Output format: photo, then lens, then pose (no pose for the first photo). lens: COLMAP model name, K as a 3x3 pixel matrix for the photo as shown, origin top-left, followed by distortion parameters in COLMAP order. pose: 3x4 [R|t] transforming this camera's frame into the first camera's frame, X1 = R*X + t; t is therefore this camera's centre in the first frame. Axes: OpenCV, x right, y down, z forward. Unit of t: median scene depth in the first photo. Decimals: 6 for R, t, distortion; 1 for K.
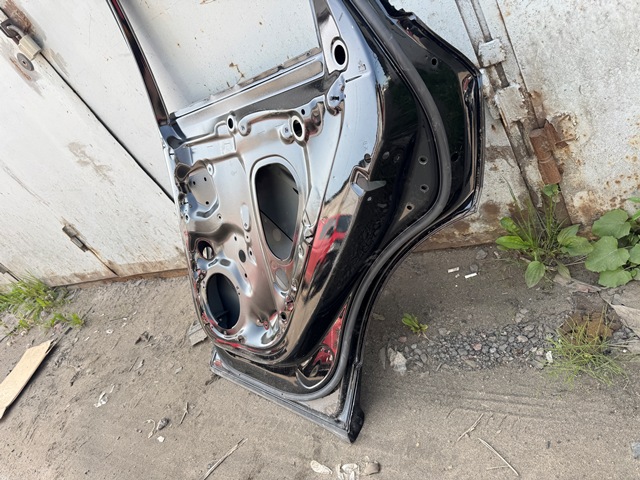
lens RADIAL K [[463.1, 0, 326.3], [0, 463.1, 241.1], [0, 0, 1]] dist [0.005969, -0.020281]
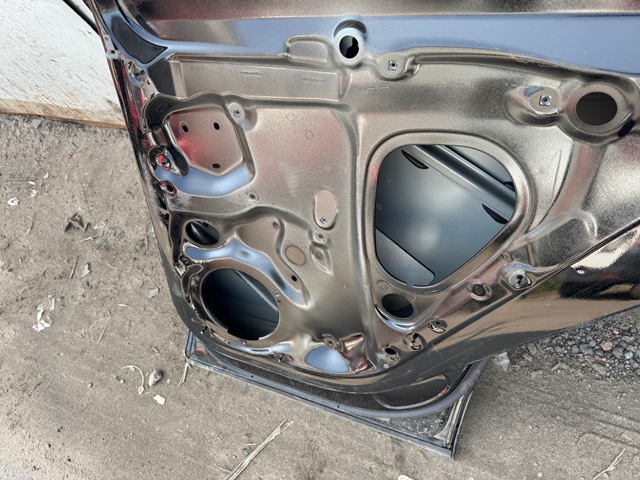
lens RADIAL K [[463.1, 0, 327.1], [0, 463.1, 250.2], [0, 0, 1]] dist [0.005969, -0.020281]
pose [[0.971299, -0.030550, 0.235890, -0.209616], [-0.094690, 0.860085, 0.501285, -0.172400], [-0.218200, -0.509235, 0.832508, 0.332539]]
